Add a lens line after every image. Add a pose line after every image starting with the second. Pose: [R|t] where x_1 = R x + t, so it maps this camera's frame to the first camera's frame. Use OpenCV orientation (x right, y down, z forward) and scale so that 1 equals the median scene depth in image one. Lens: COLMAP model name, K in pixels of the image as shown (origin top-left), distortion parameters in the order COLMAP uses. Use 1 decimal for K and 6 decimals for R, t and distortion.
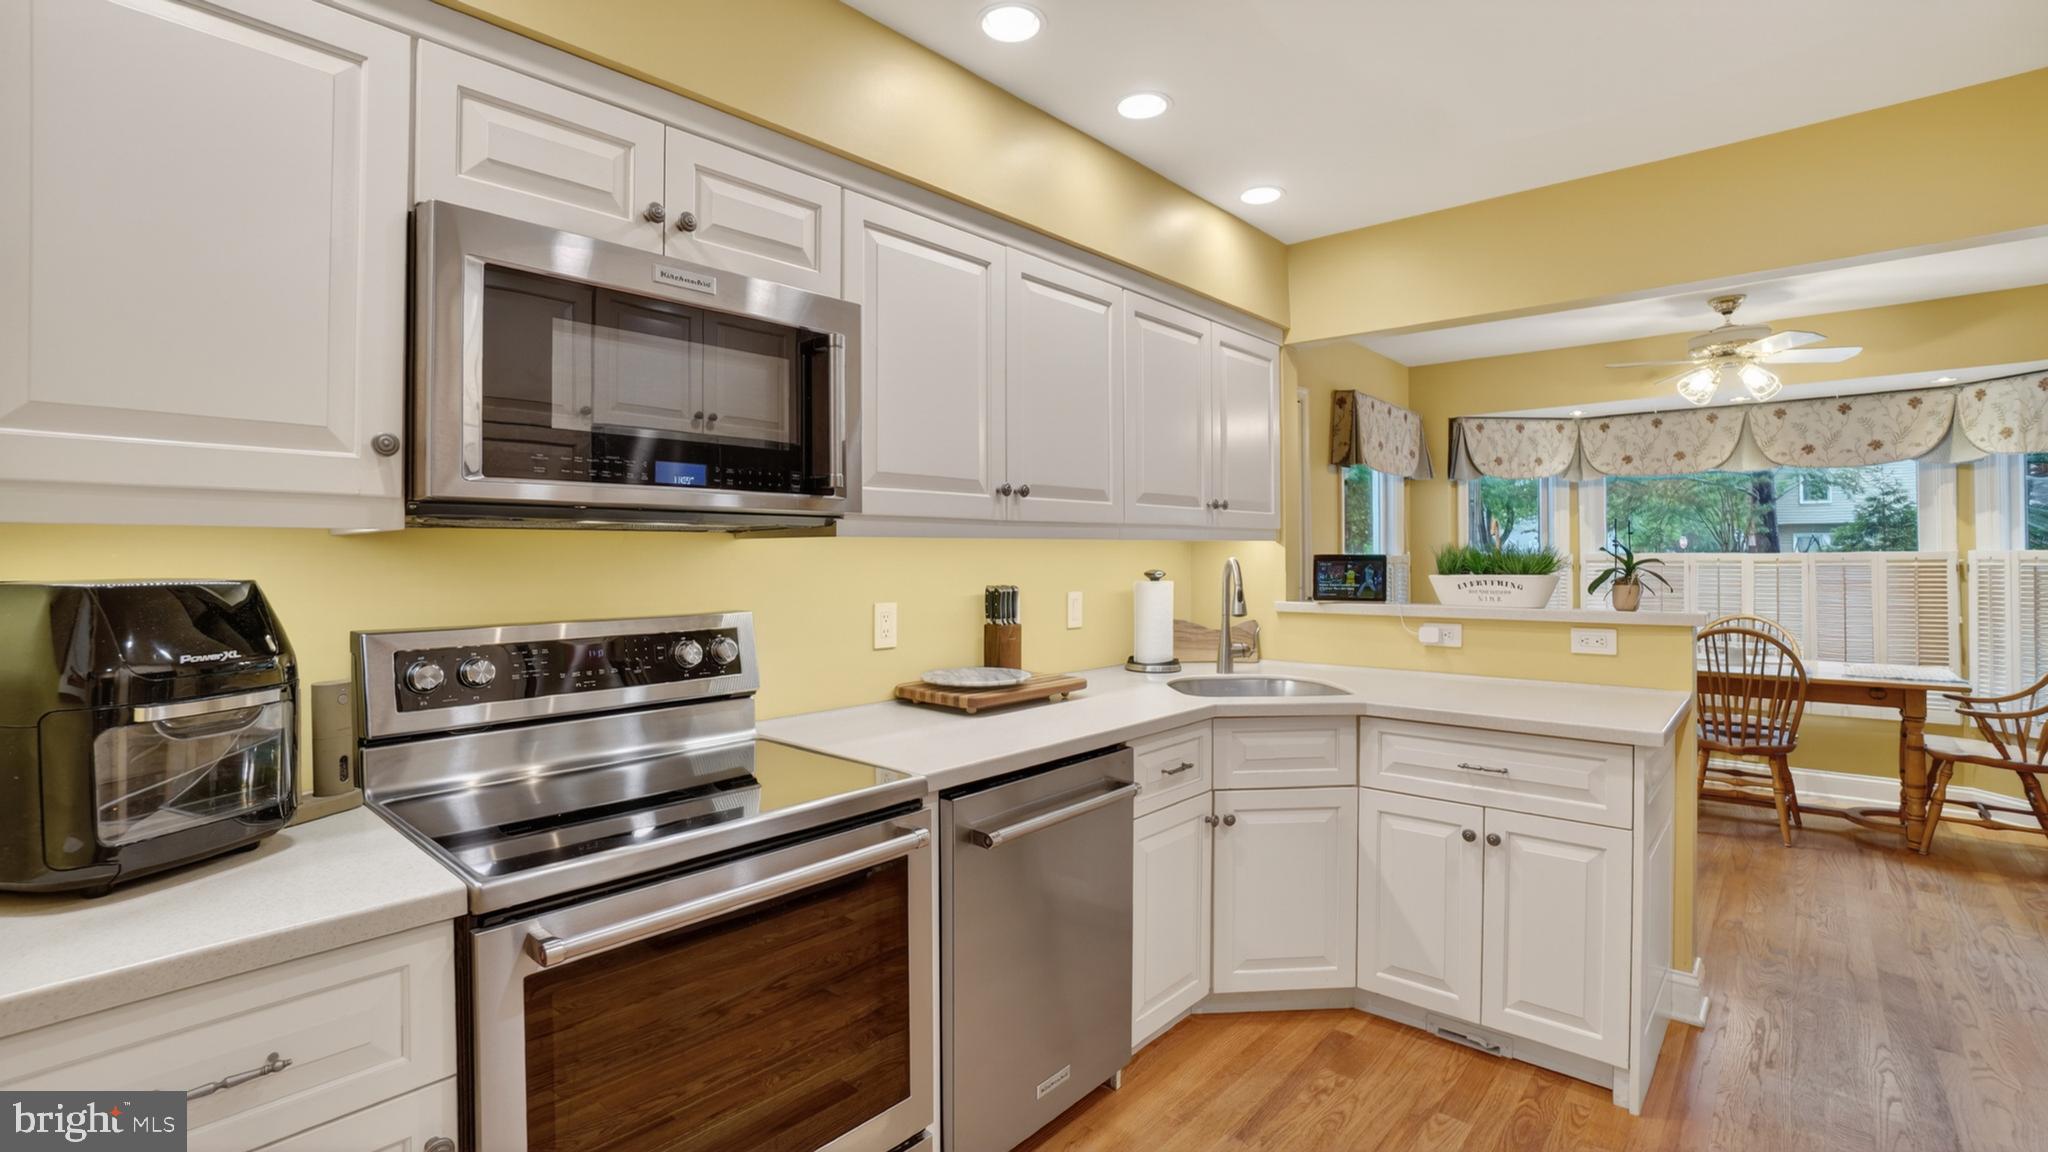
lens RADIAL K [[900.1, 0, 1024.1], [0, 900.1, 534.2], [0, 0, 1]] dist [-0.050708, 0.019464]
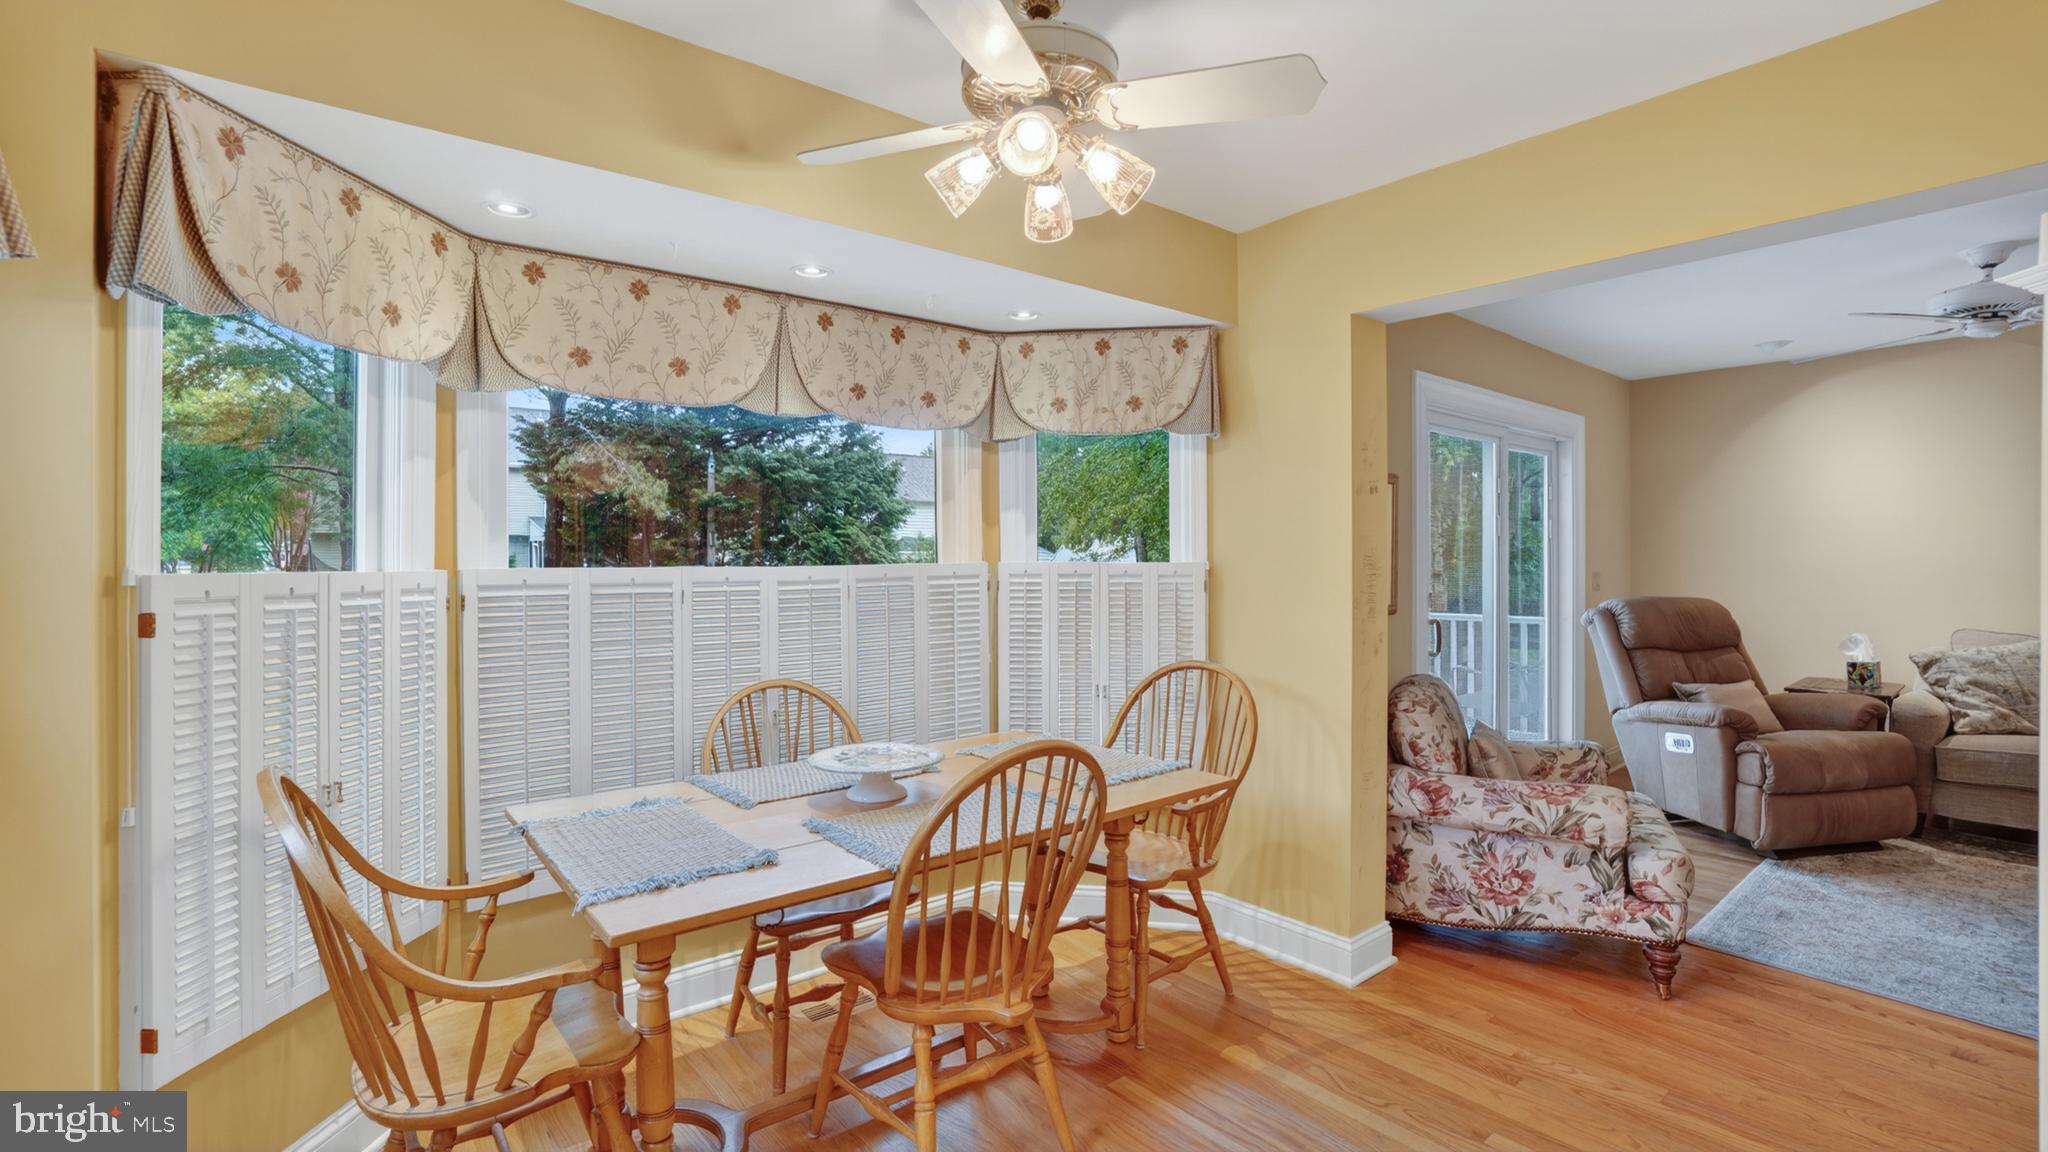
lens RADIAL K [[915.1, 0, 1025.9], [0, 915.1, 550.0], [0, 0, 1]] dist [-0.059428, 0.022436]
pose [[0.164328, 0.011025, 0.986344, 0.347678], [-0.018182, 0.999802, -0.008146, 0.015221], [-0.986238, -0.016596, 0.164496, 0.888957]]
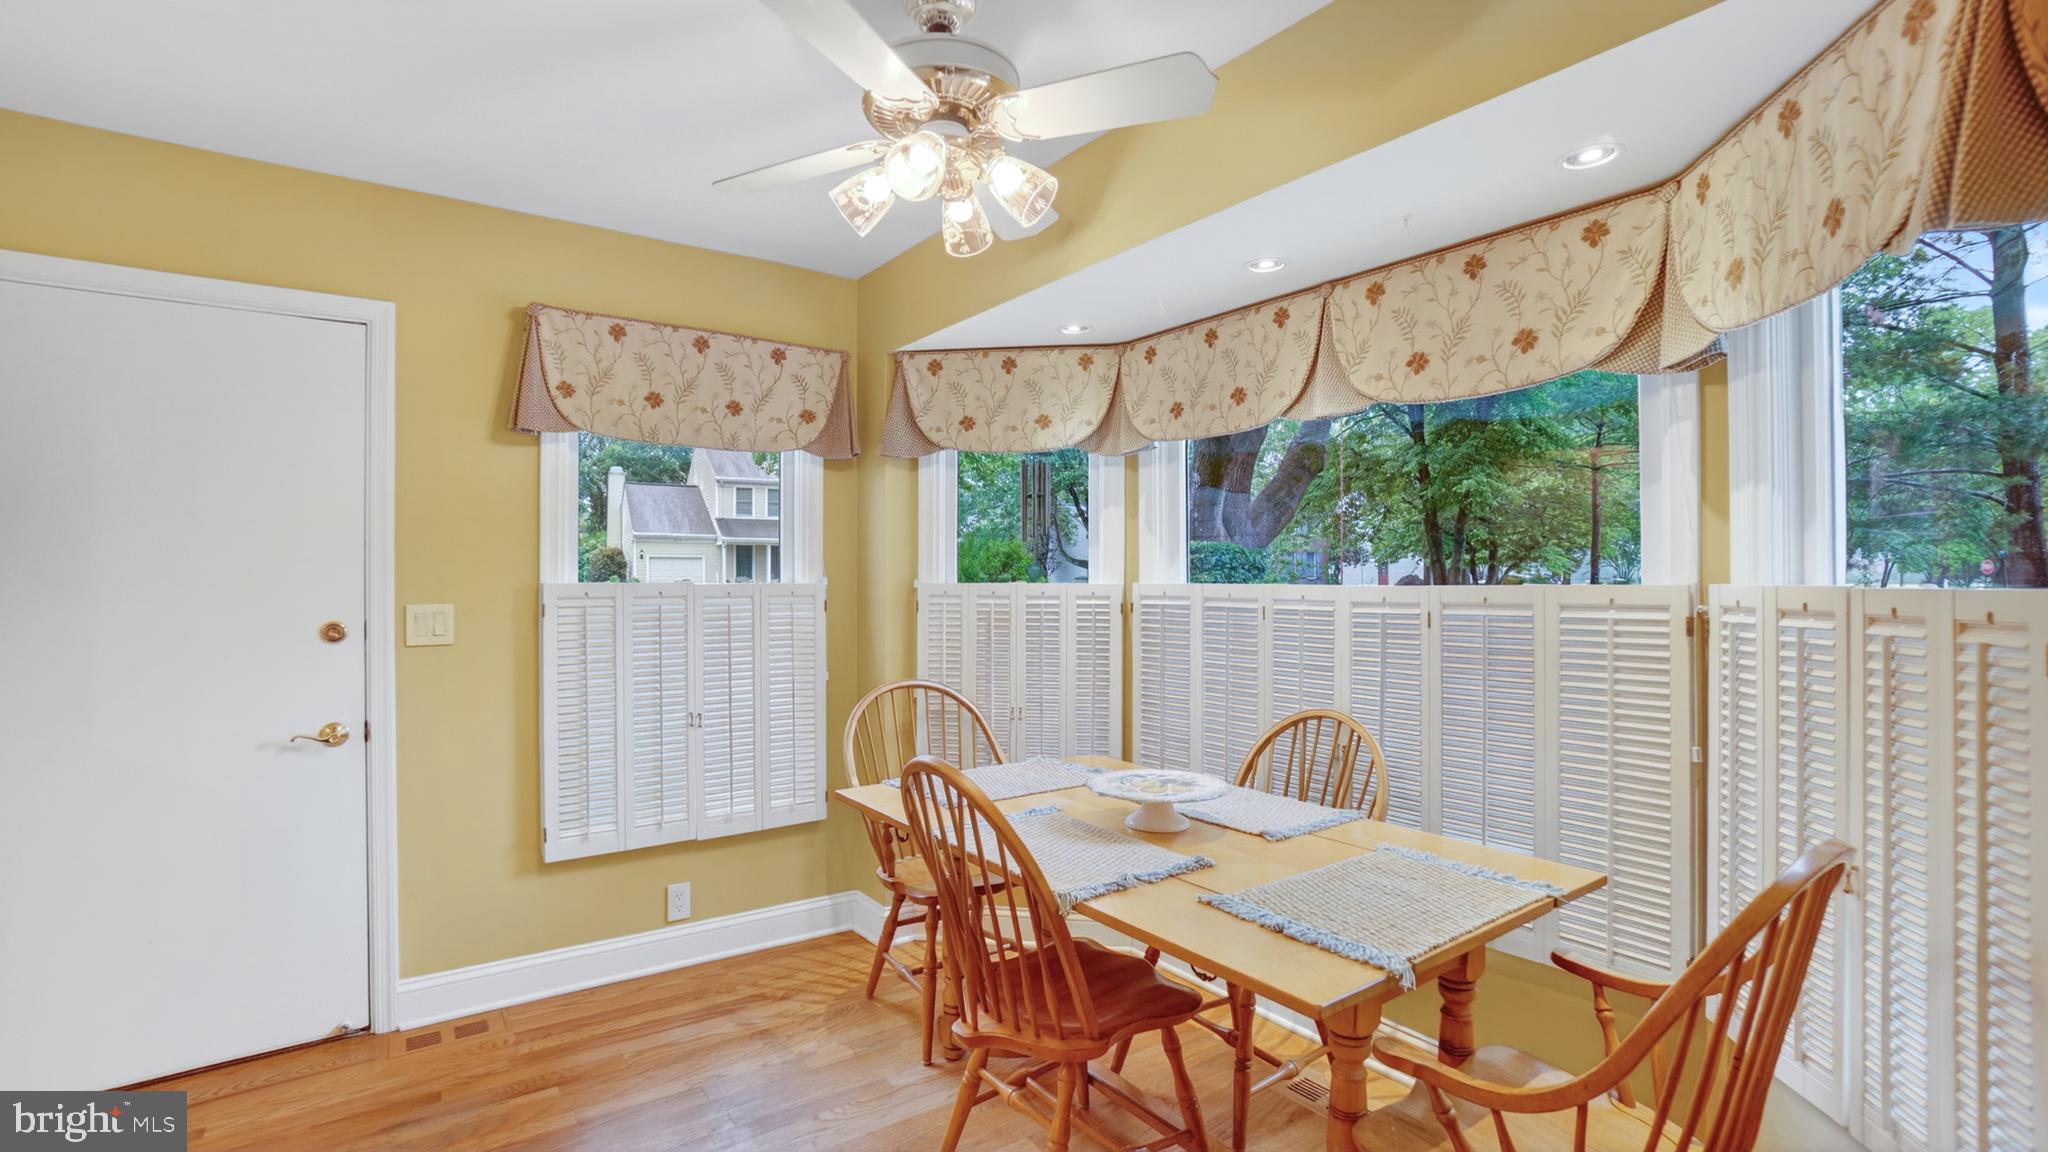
lens RADIAL K [[928.8, 0, 1015.8], [0, 928.8, 570.7], [0, 0, 1]] dist [-0.052284, 0.023807]
pose [[0.972410, 0.003416, -0.233255, 0.911148], [-0.000309, 0.999911, 0.013357, 0.007617], [0.233280, -0.012916, 0.972324, 0.536853]]
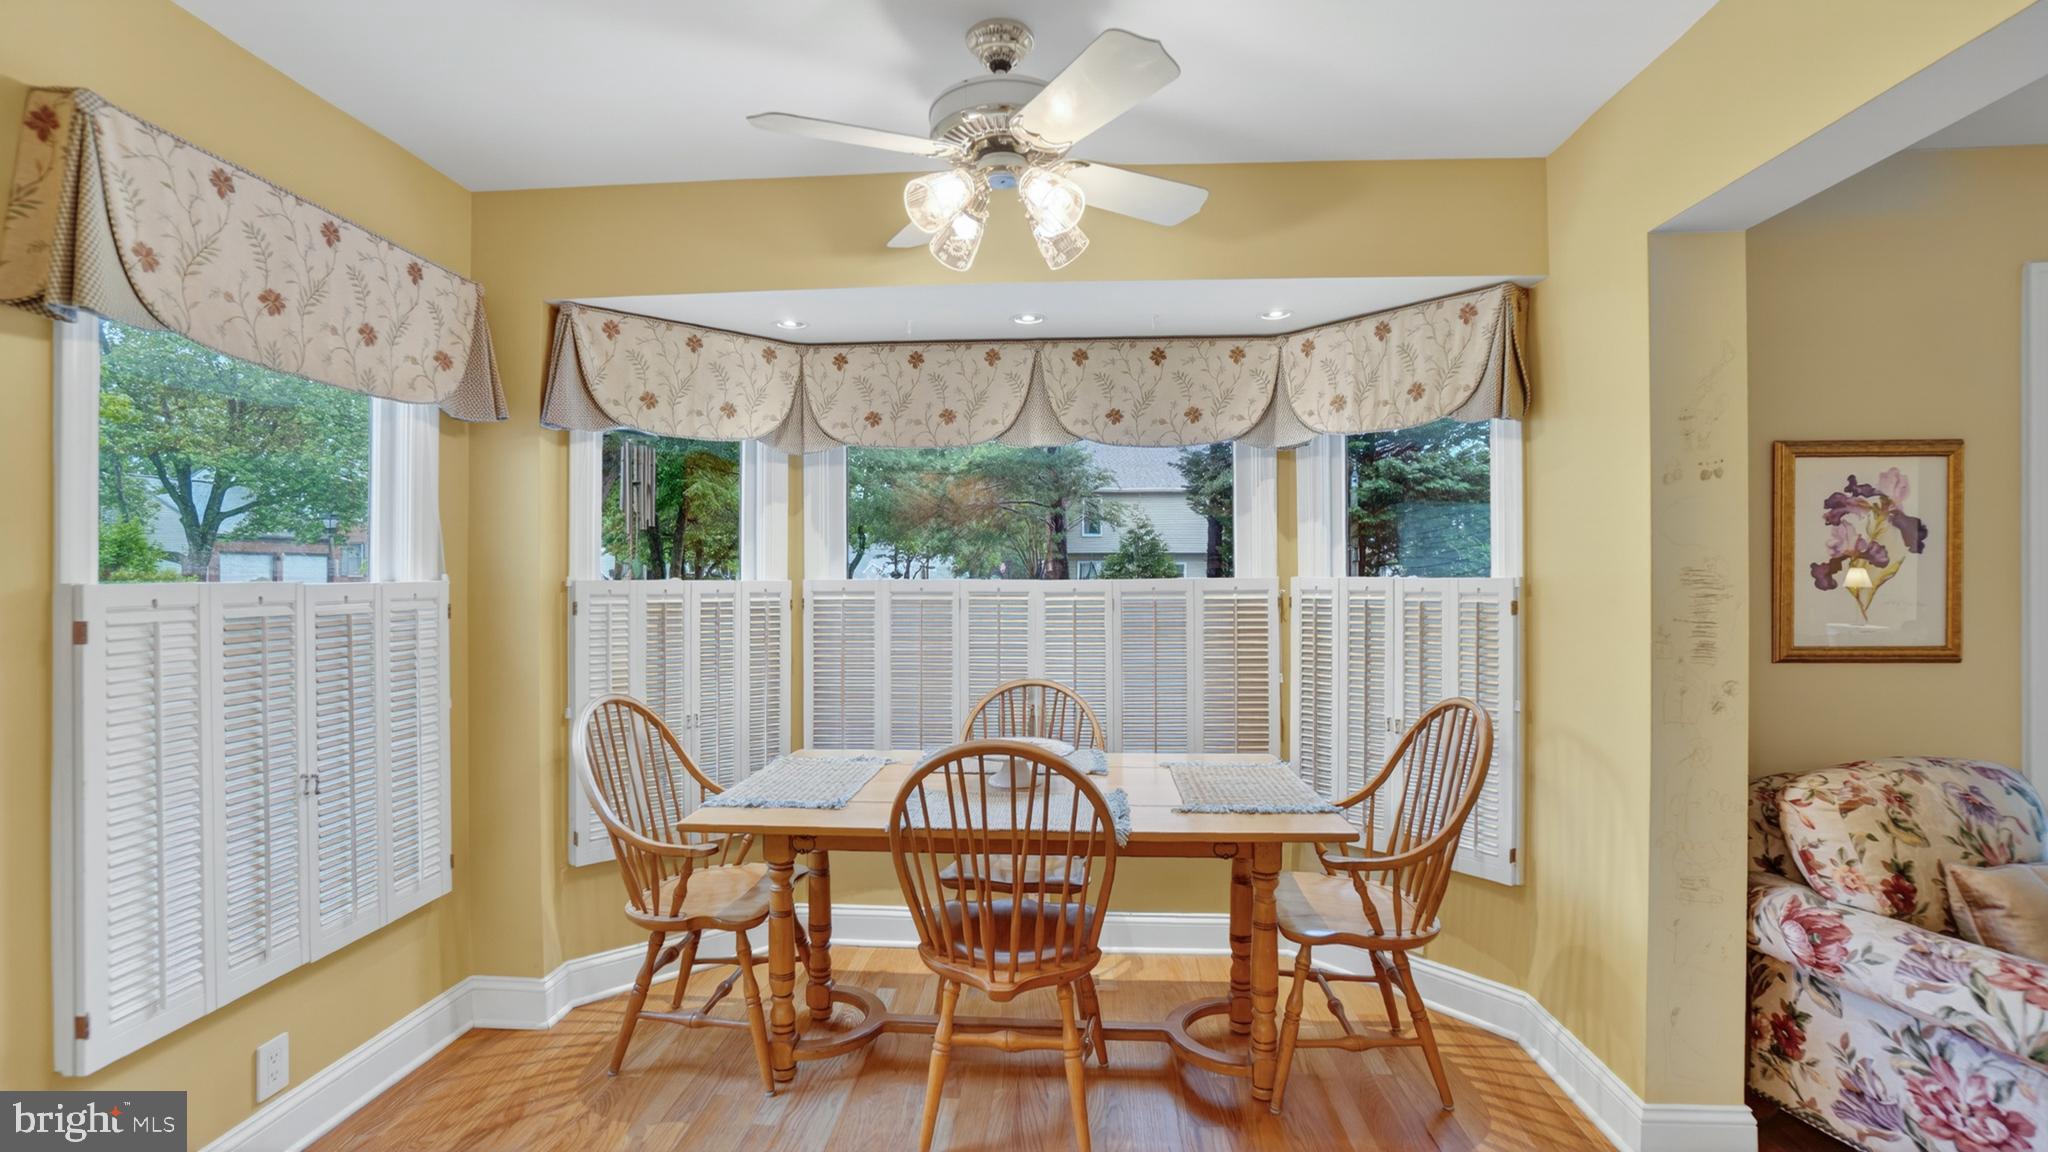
lens RADIAL K [[928.8, 0, 1015.8], [0, 928.8, 570.7], [0, 0, 1]] dist [-0.052284, 0.023807]
pose [[0.796571, 0.006176, 0.604514, 0.492175], [-0.014833, 0.999846, 0.009330, 0.010773], [-0.604363, -0.016399, 0.796540, 0.573311]]
